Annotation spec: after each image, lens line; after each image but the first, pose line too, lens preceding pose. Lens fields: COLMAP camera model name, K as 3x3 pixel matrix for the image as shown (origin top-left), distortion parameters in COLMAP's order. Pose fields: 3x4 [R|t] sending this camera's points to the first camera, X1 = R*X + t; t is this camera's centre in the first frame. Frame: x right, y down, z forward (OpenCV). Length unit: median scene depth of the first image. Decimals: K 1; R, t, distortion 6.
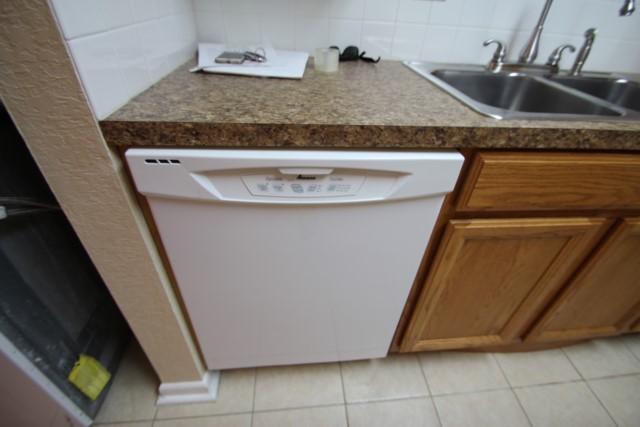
lens RADIAL K [[299.3, 0, 319.6], [0, 299.3, 213.9], [0, 0, 1]] dist [0.002324, -0.007885]
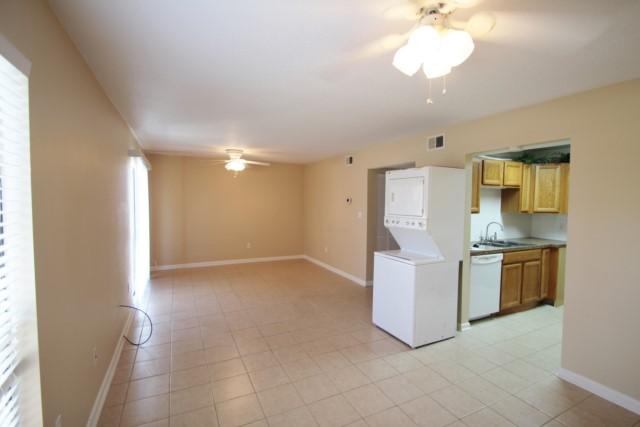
lens RADIAL K [[299.3, 0, 326.1], [0, 299.3, 213.4], [0, 0, 1]] dist [0.002324, -0.007885]
pose [[0.922450, -0.054240, 0.382287, -4.626807], [0.256728, 0.825687, -0.502327, 1.153130], [-0.288403, 0.561515, 0.775580, -2.883063]]
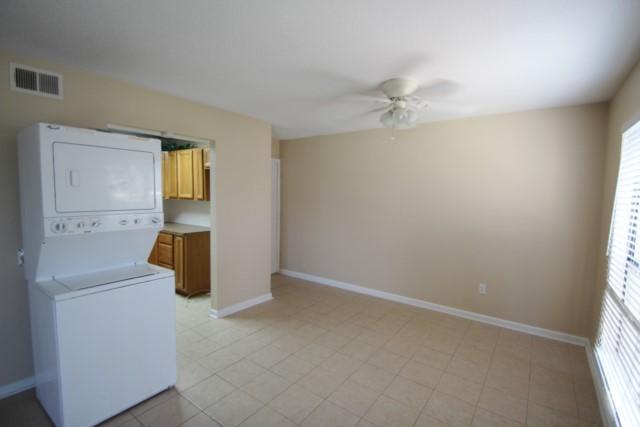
lens RADIAL K [[299.3, 0, 321.6], [0, 299.3, 213.8], [0, 0, 1]] dist [0.002324, -0.007885]
pose [[-0.767988, -0.105118, 0.631780, -5.012144], [0.336463, 0.773135, 0.537639, -1.873723], [-0.544966, 0.625470, -0.558390, 1.185457]]
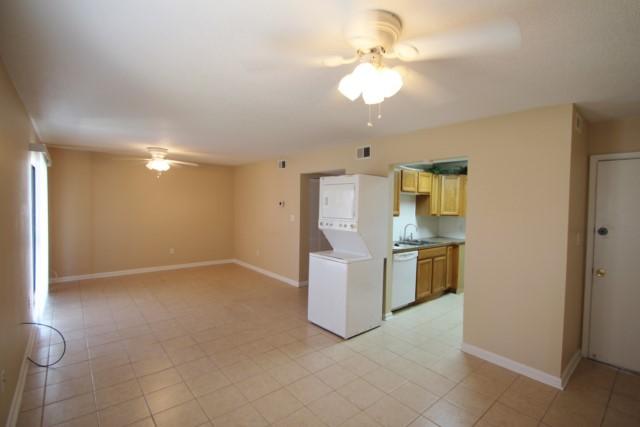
lens RADIAL K [[299.3, 0, 326.3], [0, 299.3, 212.4], [0, 0, 1]] dist [0.002324, -0.007885]
pose [[0.801024, -0.047145, 0.596772, -4.917578], [0.372311, 0.819870, -0.434969, 1.215530], [-0.468769, 0.570606, 0.674288, -3.007326]]
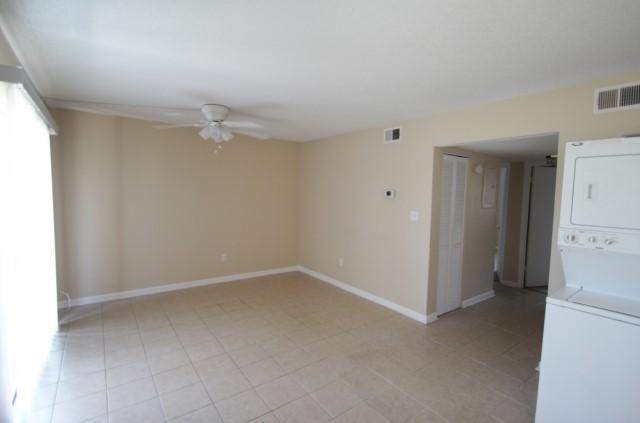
lens RADIAL K [[296.2, 0, 321.4], [0, 296.2, 212.4], [0, 0, 1]] dist [-0.002861, -0.001777]
pose [[0.837527, -0.059631, 0.543133, -5.001475], [0.336096, 0.839952, -0.426051, -0.950466], [-0.430800, 0.539374, 0.723524, -0.072020]]
